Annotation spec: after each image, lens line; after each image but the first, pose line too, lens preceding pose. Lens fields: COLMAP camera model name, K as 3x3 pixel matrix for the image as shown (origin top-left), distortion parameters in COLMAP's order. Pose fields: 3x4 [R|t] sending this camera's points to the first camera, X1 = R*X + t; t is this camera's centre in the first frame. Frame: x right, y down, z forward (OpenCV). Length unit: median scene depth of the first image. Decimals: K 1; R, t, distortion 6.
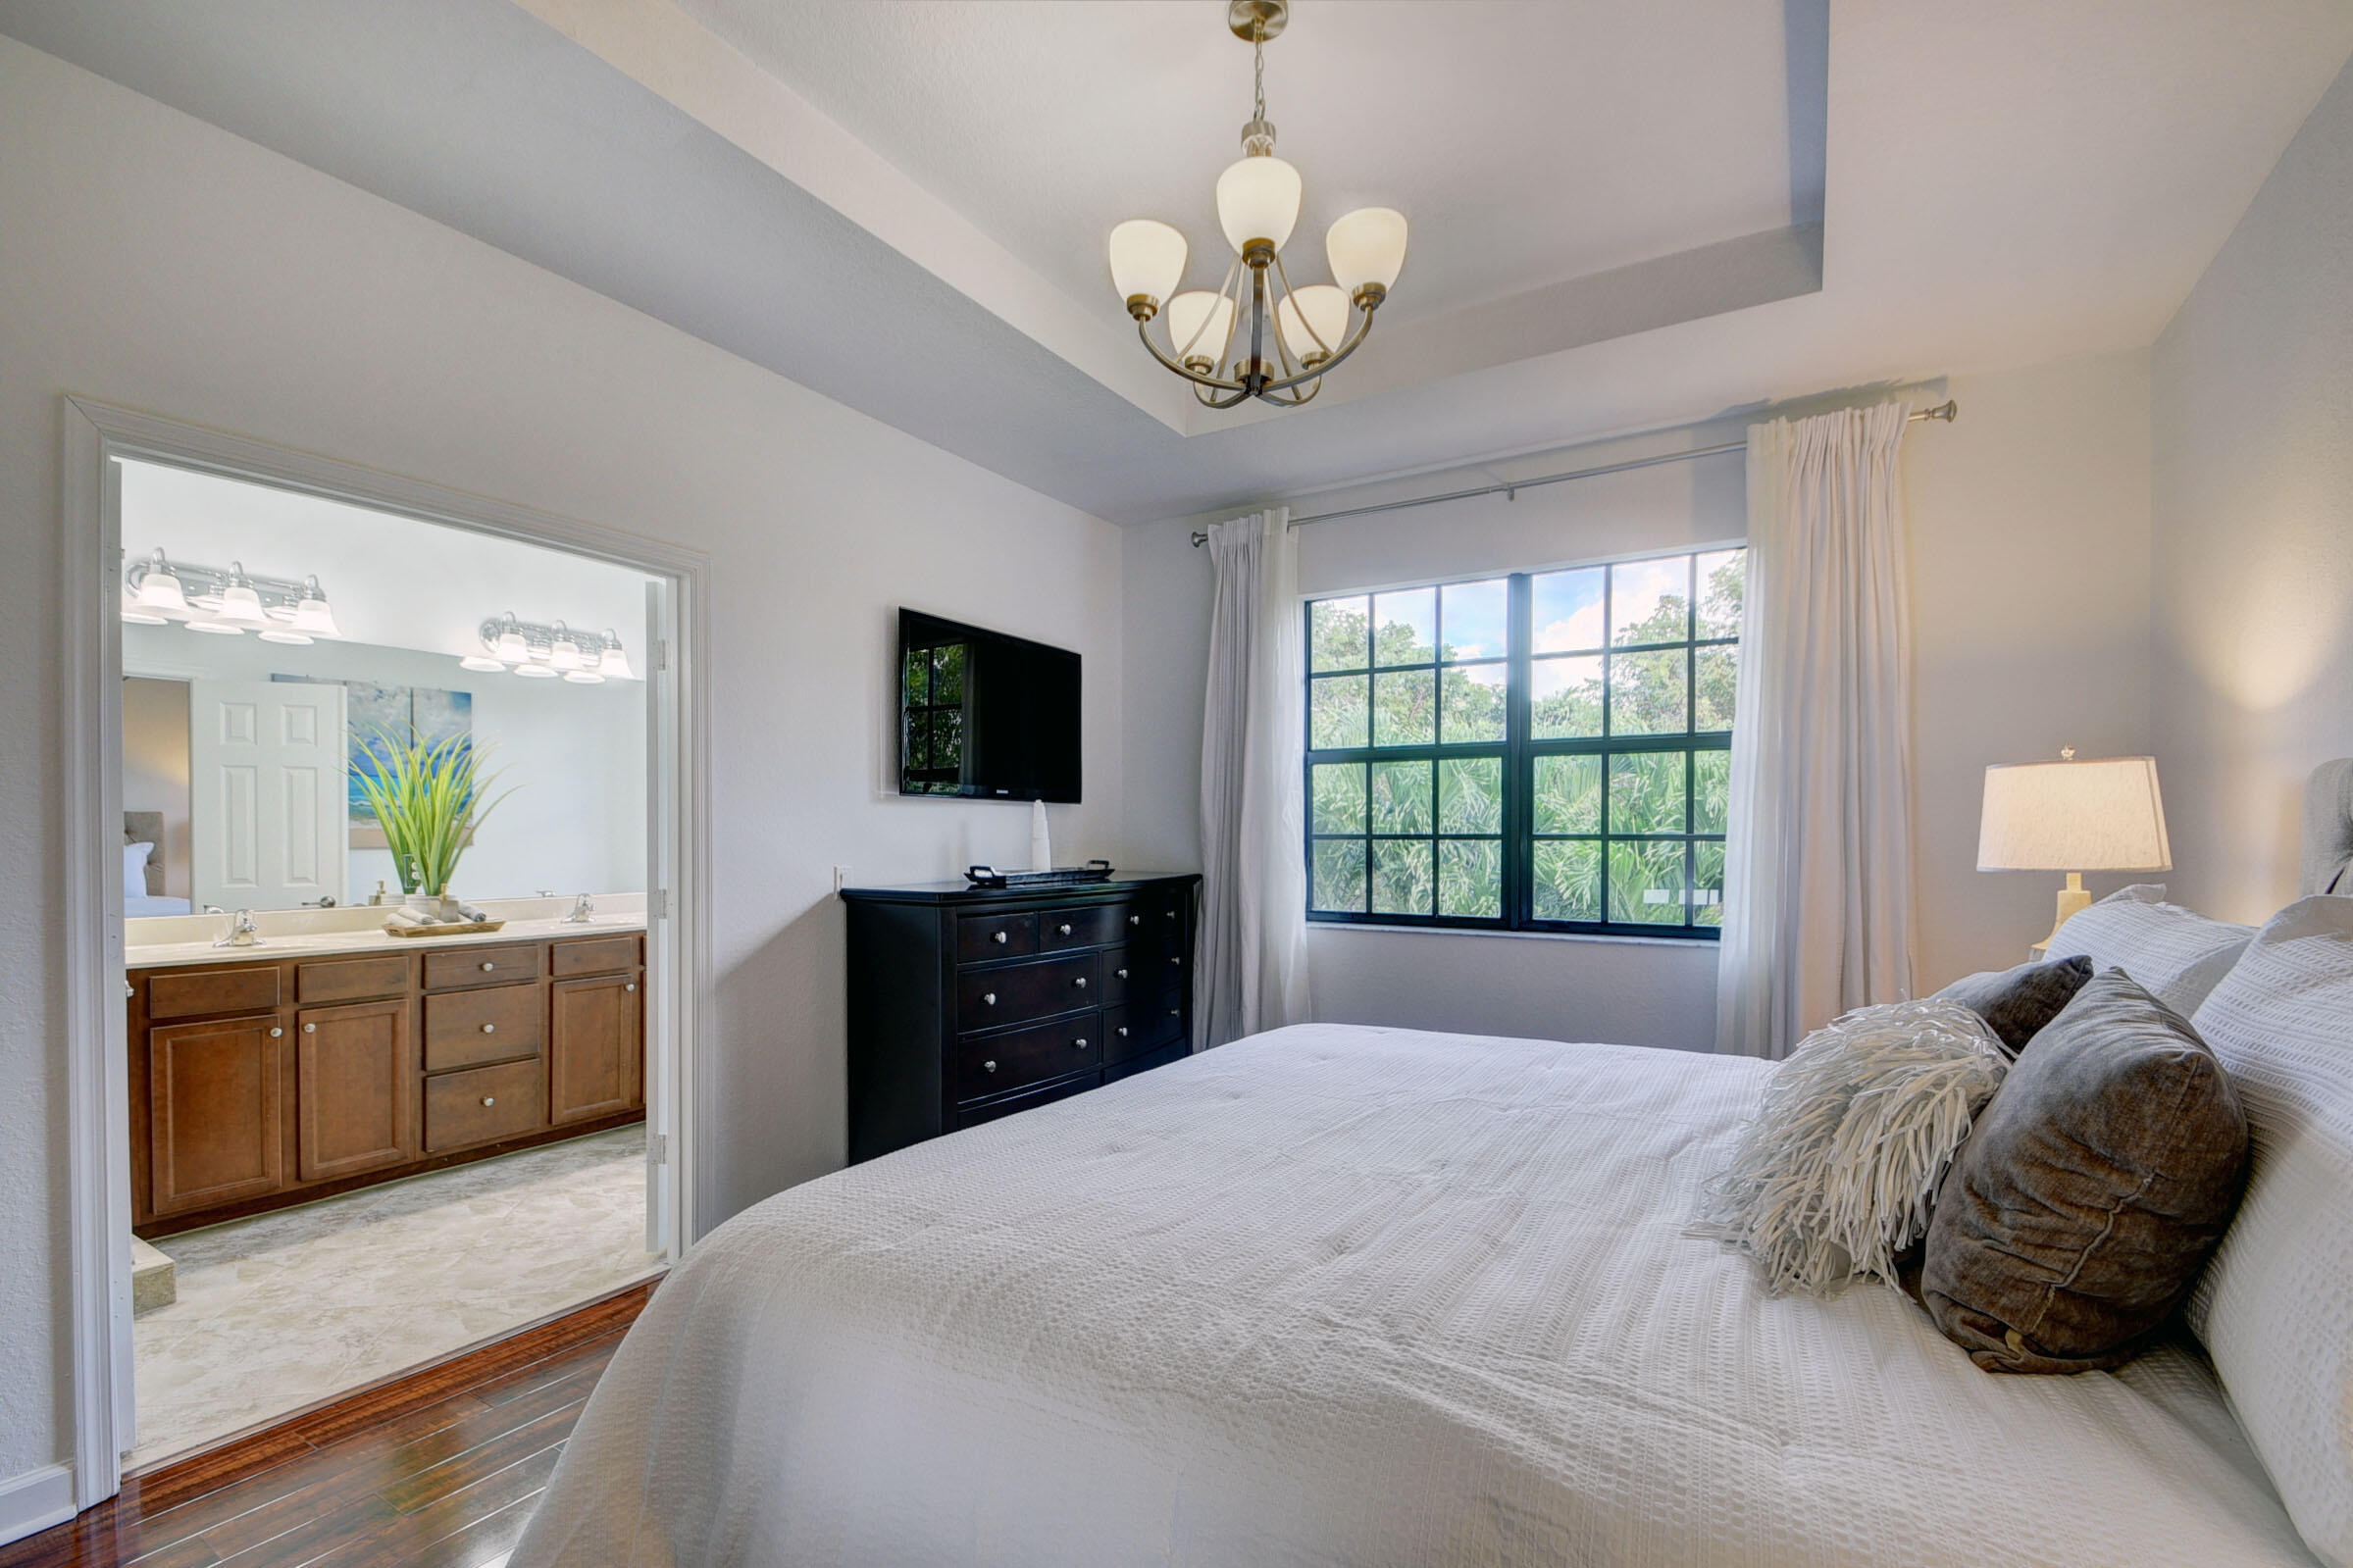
lens RADIAL K [[1049.4, 0, 1168.9], [0, 1049.4, 853.6], [0, 0, 1]] dist [0.019150, -0.020944]
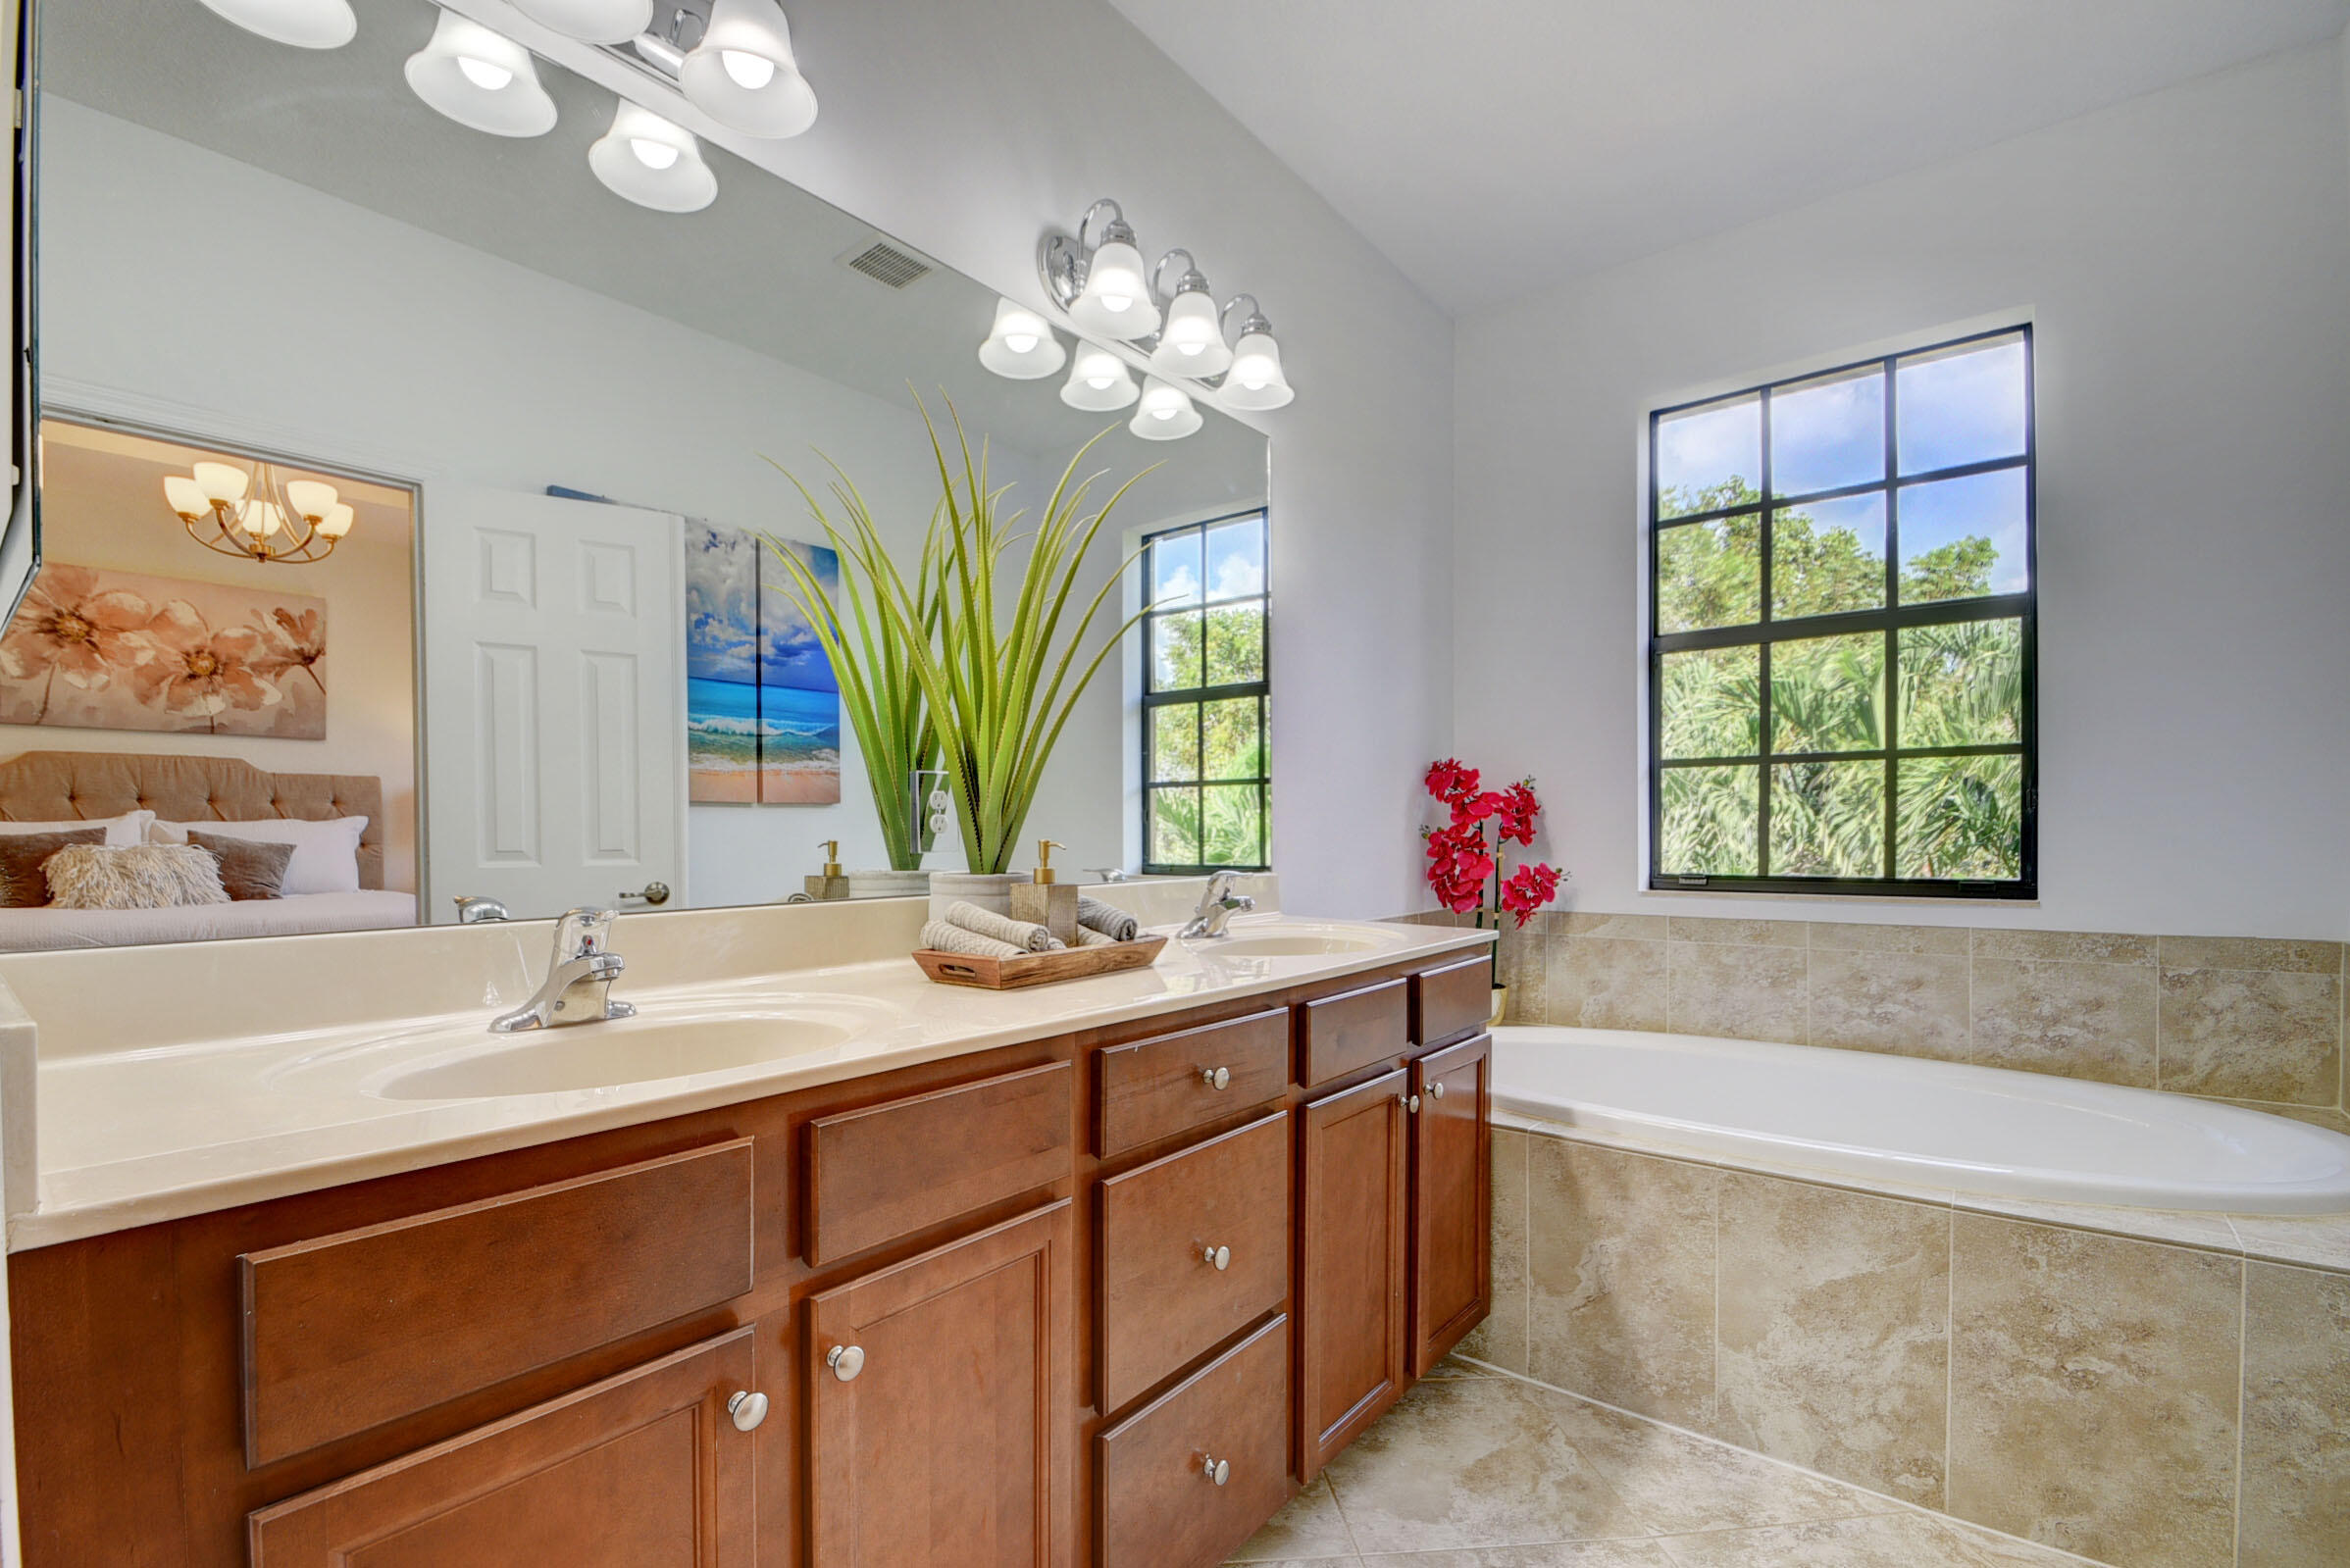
lens RADIAL K [[1048.0, 0, 1167.4], [0, 1048.0, 853.5], [0, 0, 1]] dist [0.019150, -0.020944]
pose [[0.991720, -0.007329, -0.128210, -0.616827], [0.007637, 0.999969, 0.001910, 0.034416], [0.128192, -0.002873, 0.991745, 0.659246]]
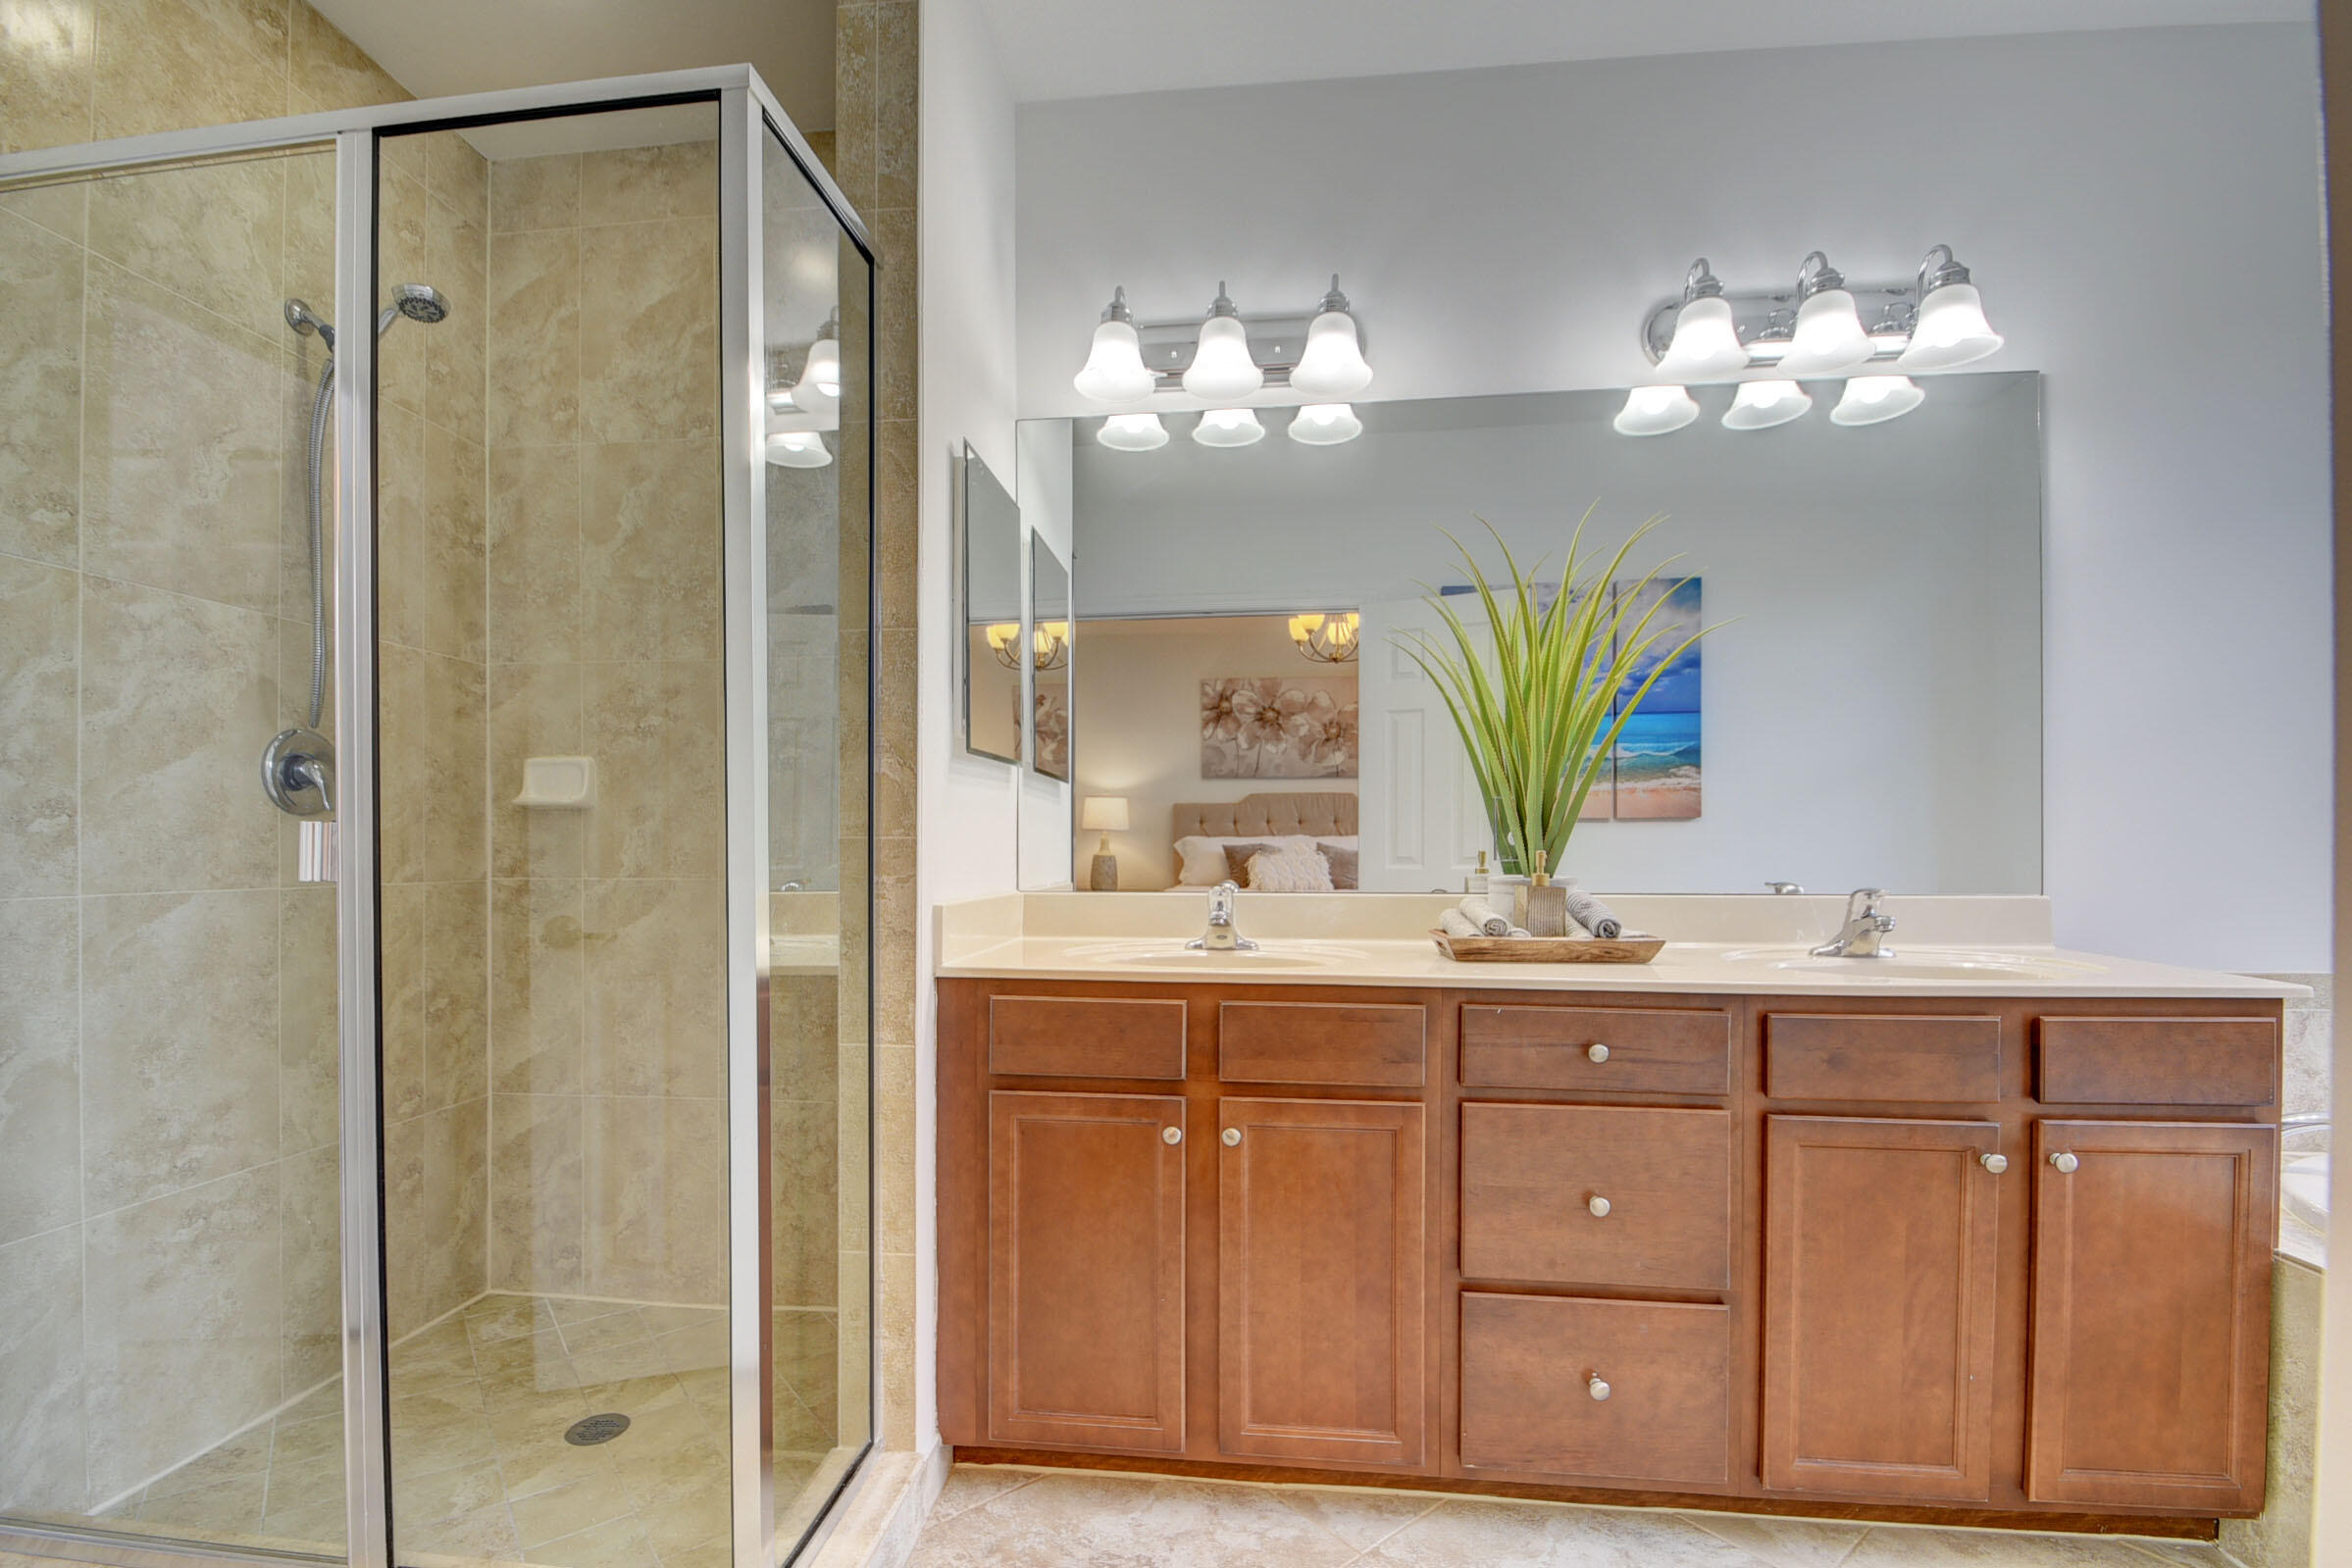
lens RADIAL K [[1032.8, 0, 1155.0], [0, 1032.8, 844.9], [0, 0, 1]] dist [0.009237, -0.014991]
pose [[0.420464, -0.004136, -0.907300, -0.358087], [-0.016107, 0.999798, -0.012022, 0.035635], [0.907166, 0.019669, 0.420312, 0.676913]]
